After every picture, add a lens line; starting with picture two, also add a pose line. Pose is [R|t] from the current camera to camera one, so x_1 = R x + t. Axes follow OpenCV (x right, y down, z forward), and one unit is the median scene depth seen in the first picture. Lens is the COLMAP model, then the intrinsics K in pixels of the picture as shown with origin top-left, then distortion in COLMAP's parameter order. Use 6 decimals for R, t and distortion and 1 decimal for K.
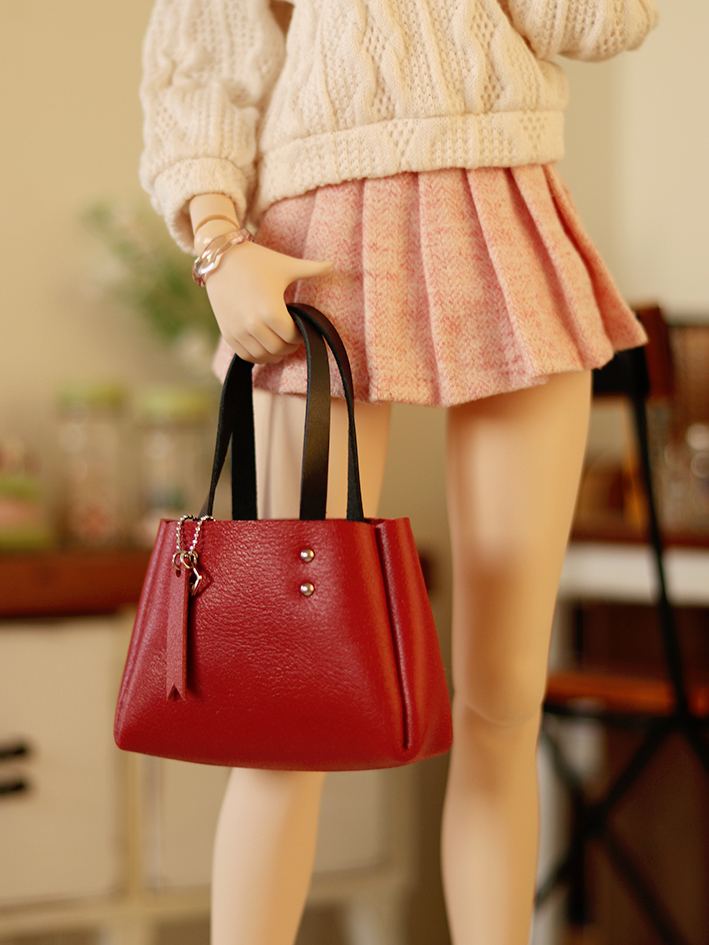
lens RADIAL K [[2518.7, 0, 353.4], [0, 2518.7, 455.4], [0, 0, 1]] dist [-0.167264, 0.814508]
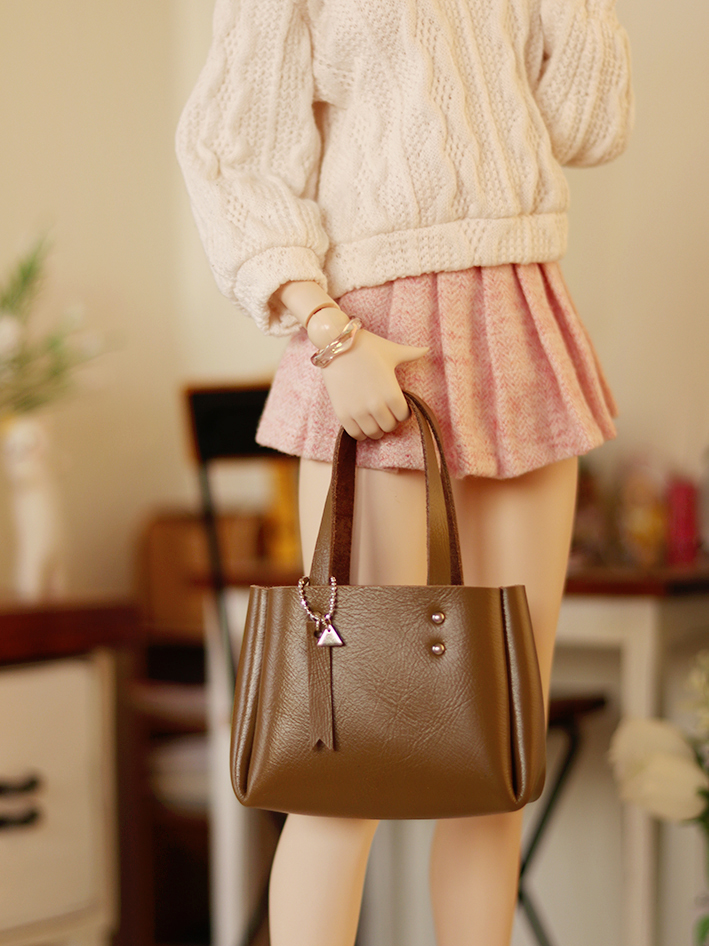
lens RADIAL K [[2521.4, 0, 353.4], [0, 2521.4, 455.9], [0, 0, 1]] dist [-0.167264, 0.814508]
pose [[0.910229, -0.015225, 0.413825, -0.488116], [0.016217, 0.999868, 0.001117, -0.031224], [-0.413788, 0.005694, 0.910356, 0.010972]]
